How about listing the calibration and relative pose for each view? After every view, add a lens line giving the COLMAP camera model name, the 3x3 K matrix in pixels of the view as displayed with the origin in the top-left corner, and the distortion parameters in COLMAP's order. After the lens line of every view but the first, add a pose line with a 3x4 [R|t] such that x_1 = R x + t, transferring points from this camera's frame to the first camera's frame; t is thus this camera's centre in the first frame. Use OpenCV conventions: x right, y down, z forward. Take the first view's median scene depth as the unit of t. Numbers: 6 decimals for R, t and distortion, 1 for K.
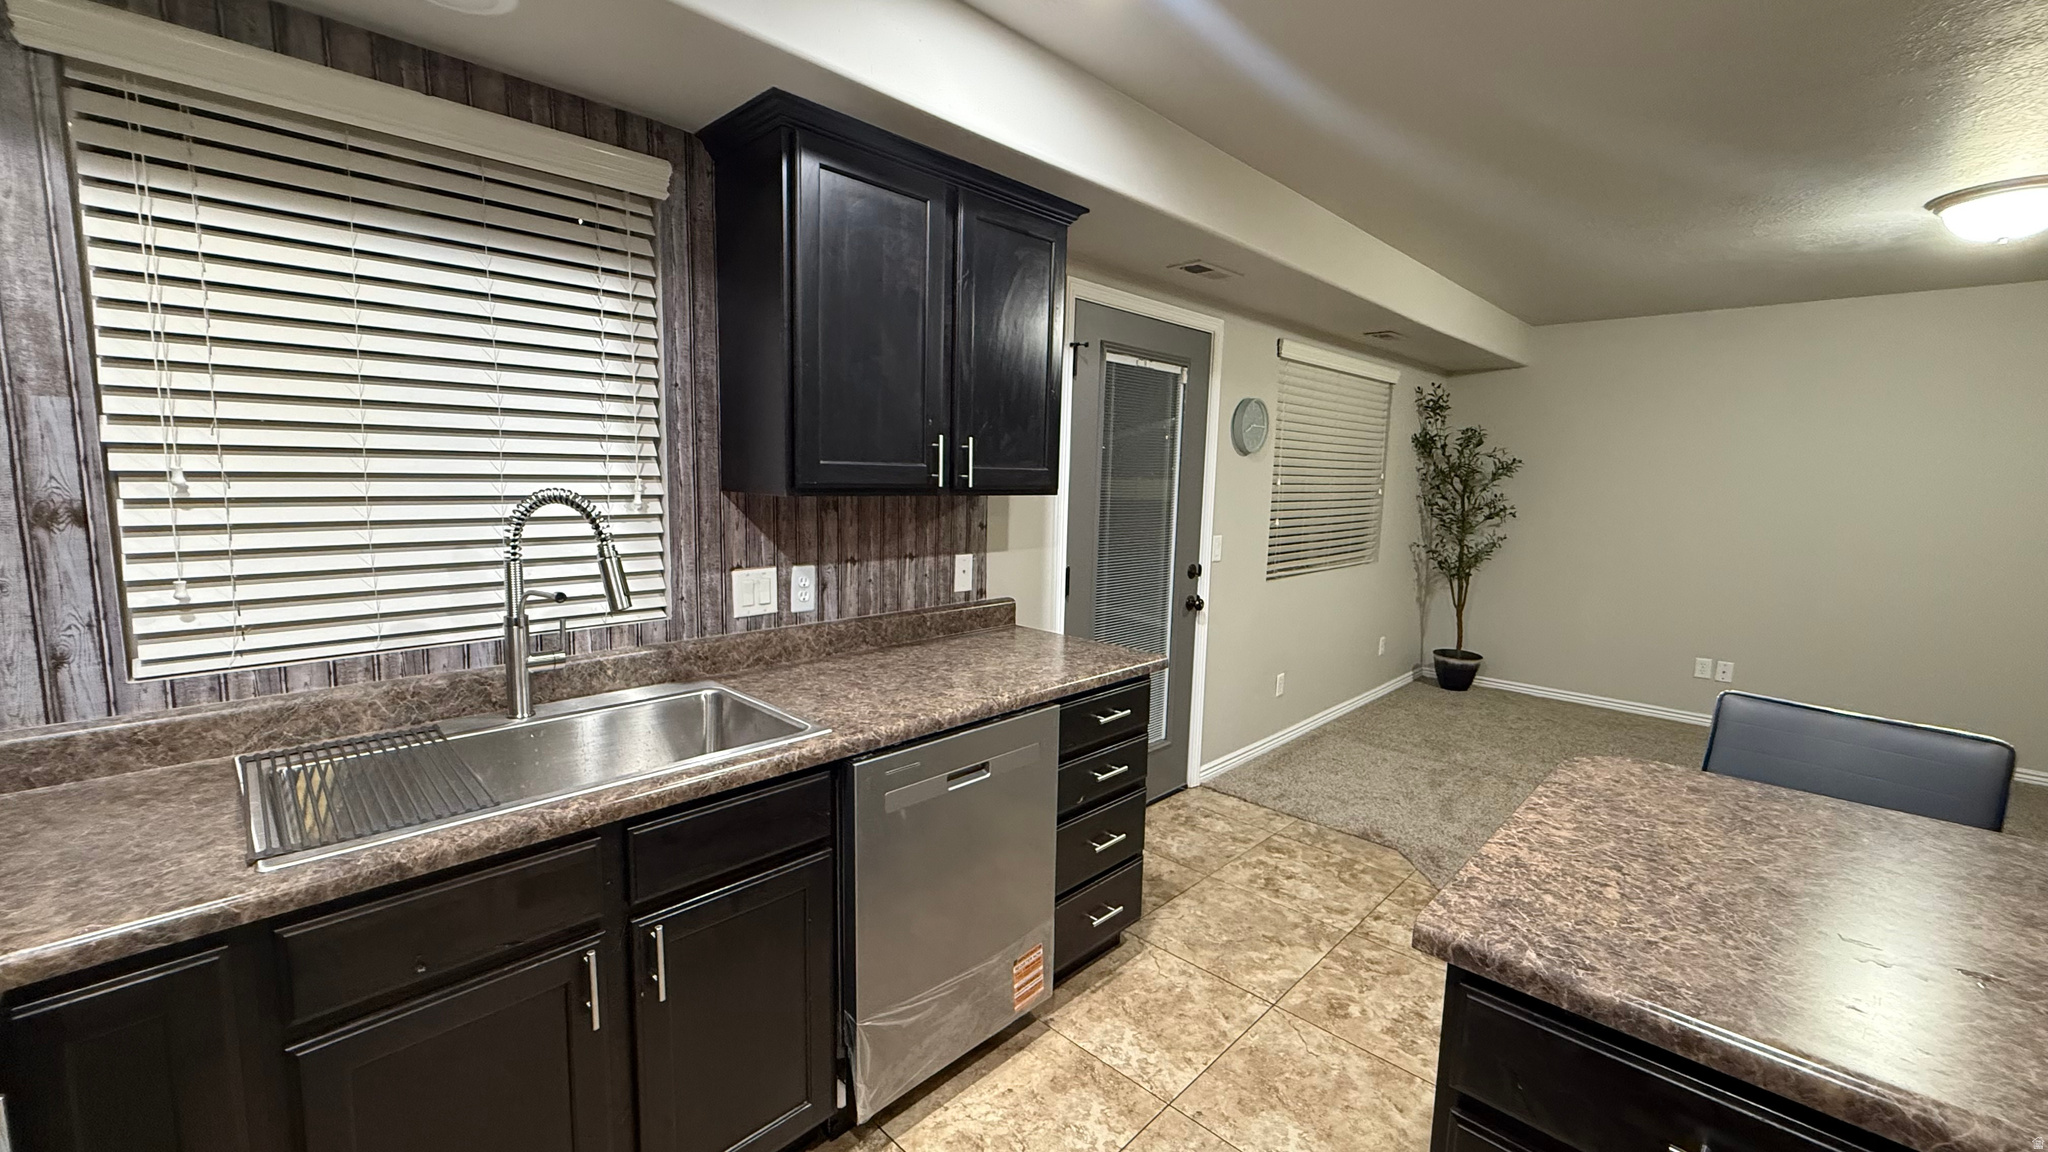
lens RADIAL K [[816.3, 0, 1019.8], [0, 816.3, 573.7], [0, 0, 1]] dist [-0.000987, 0.000103]
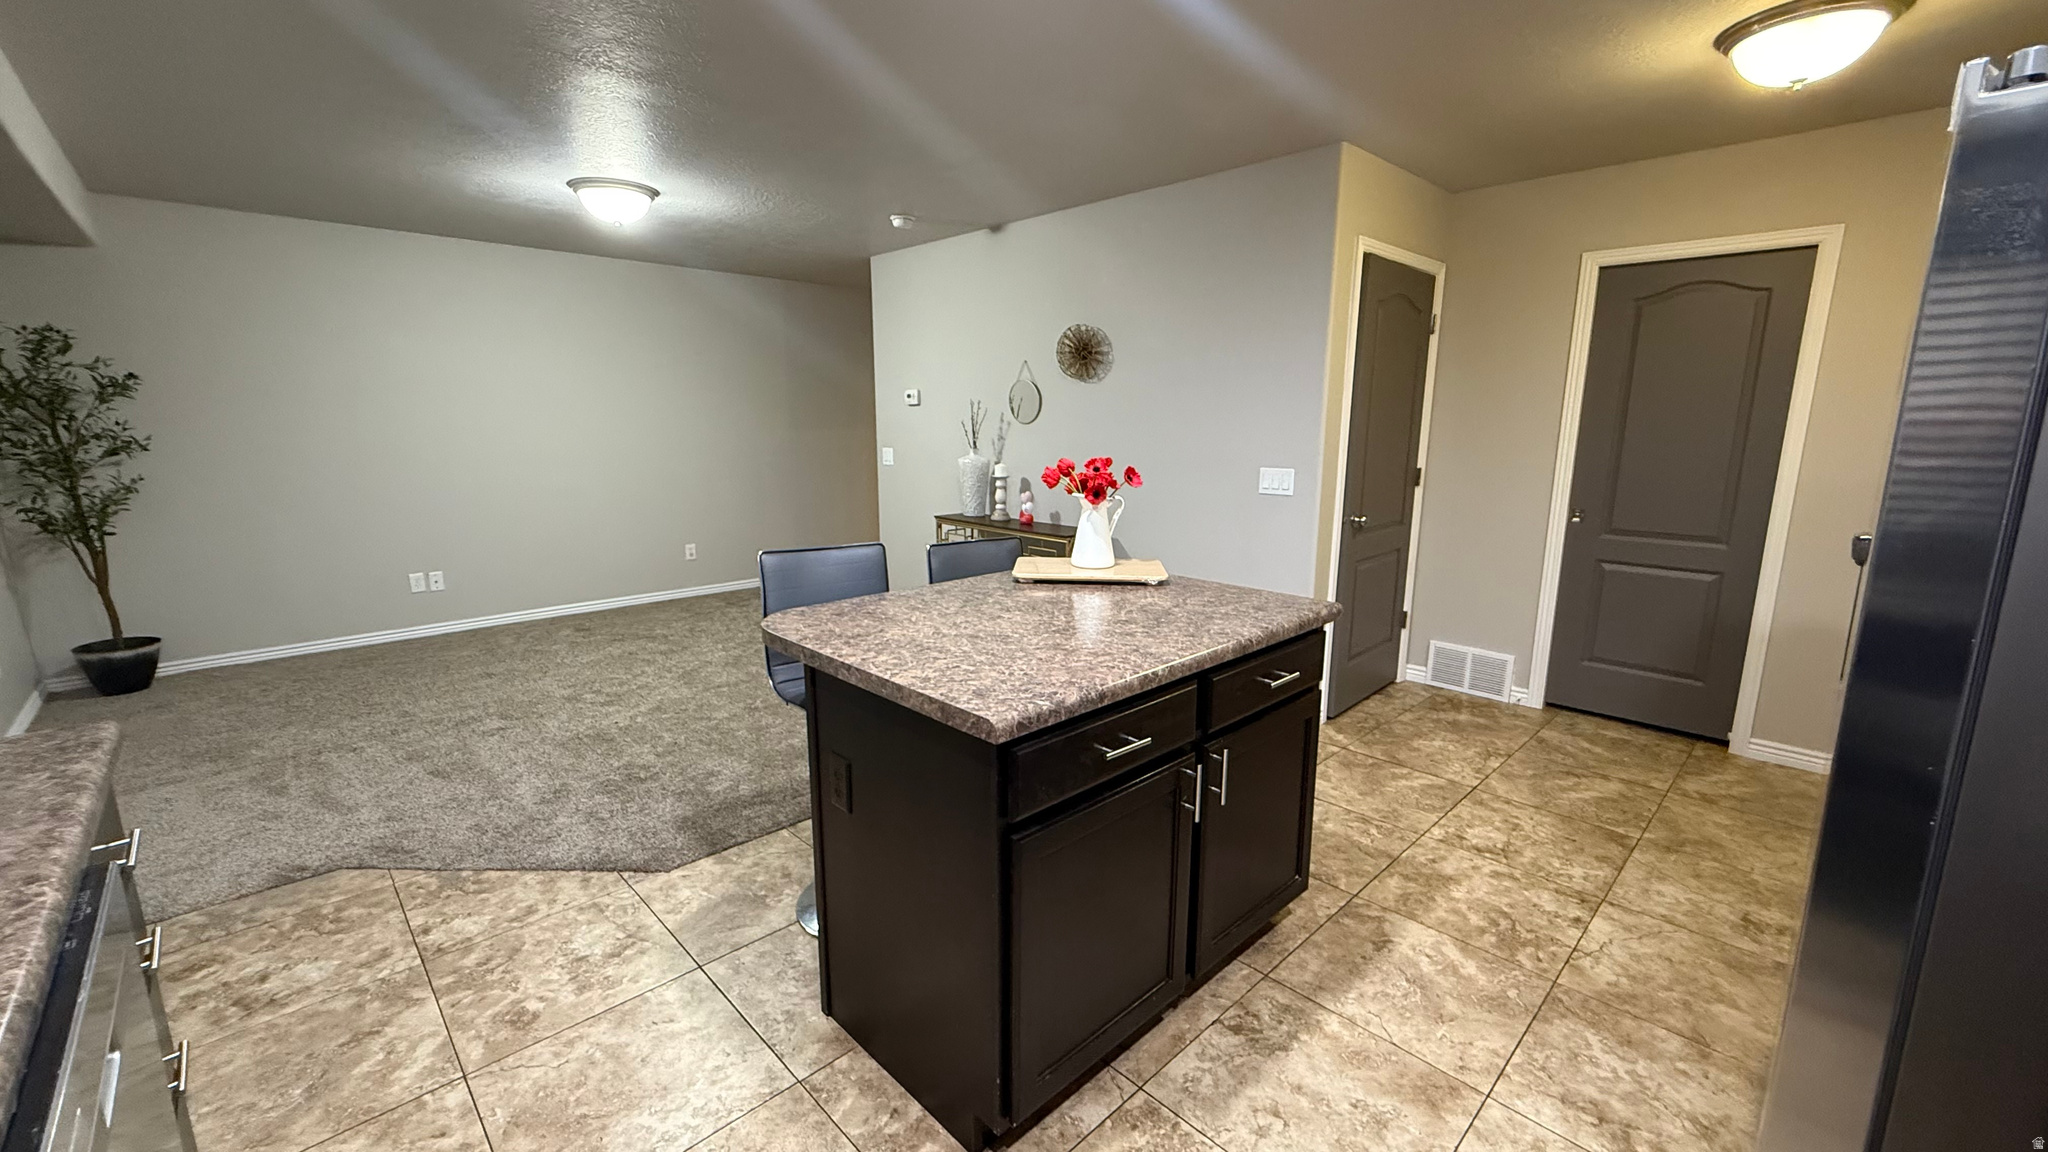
lens RADIAL K [[816.3, 0, 1019.8], [0, 816.3, 573.7], [0, 0, 1]] dist [-0.000987, 0.000103]
pose [[0.040042, -0.213057, 0.976219, -0.307106], [0.123222, 0.970598, 0.206776, -0.033572], [-0.991571, 0.112012, 0.065118, 0.341895]]
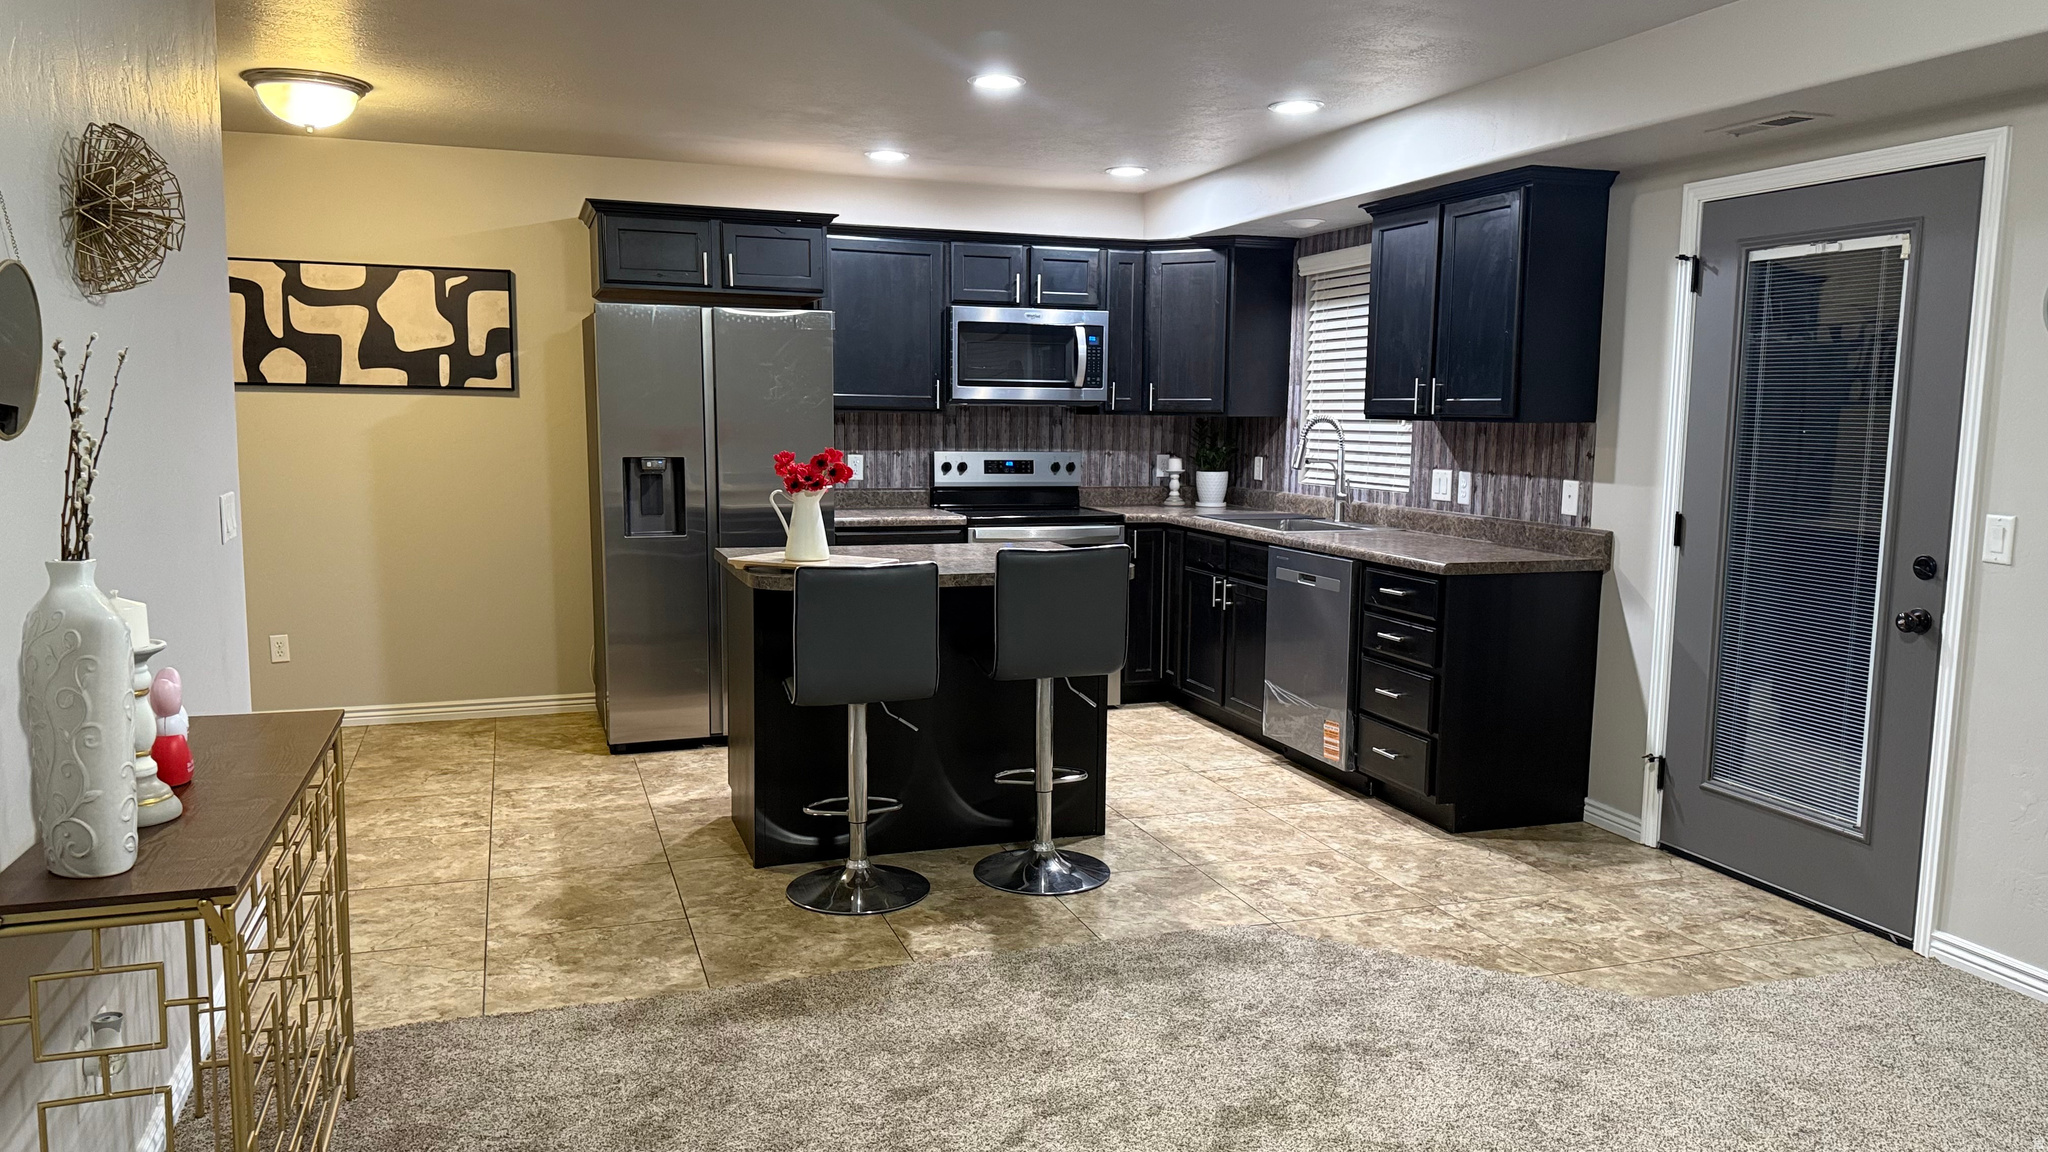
lens RADIAL K [[1427.7, 0, 1051.5], [0, 1427.7, 588.2], [0, 0, 1]] dist [0.110010, -0.224035]
pose [[-0.432103, 0.085664, -0.897746, 2.149715], [-0.133872, 0.978356, 0.157791, -0.102804], [0.891832, 0.188366, -0.411283, 1.316148]]
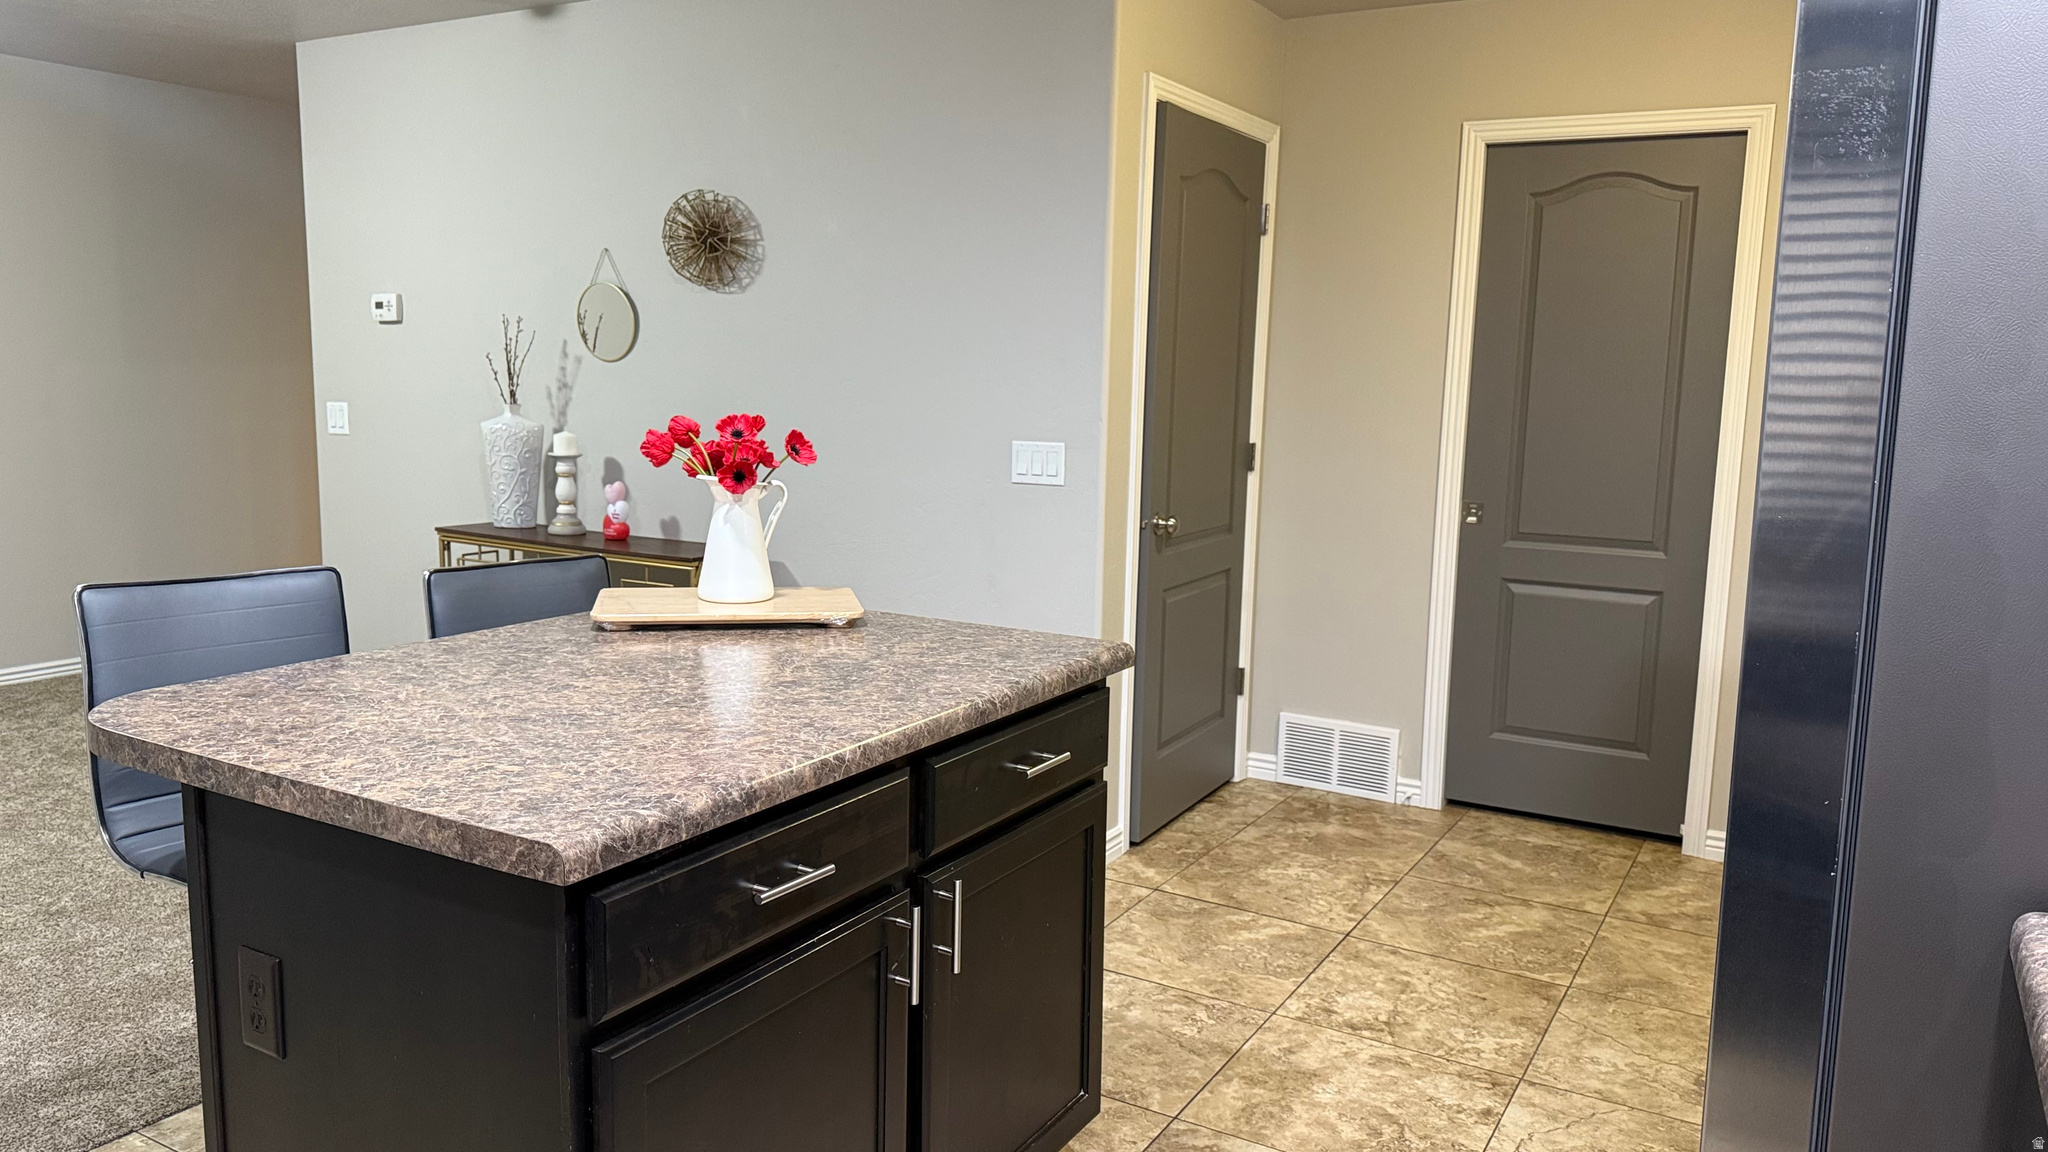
lens RADIAL K [[1437.1, 0, 1024.0], [0, 1437.1, 576.0], [0, 0, 1]] dist [0.123173, -0.187146]
pose [[-0.237960, -0.168711, 0.956510, -0.363898], [0.092740, 0.976352, 0.195283, -0.024031], [-0.966837, 0.135176, -0.216686, 0.339528]]
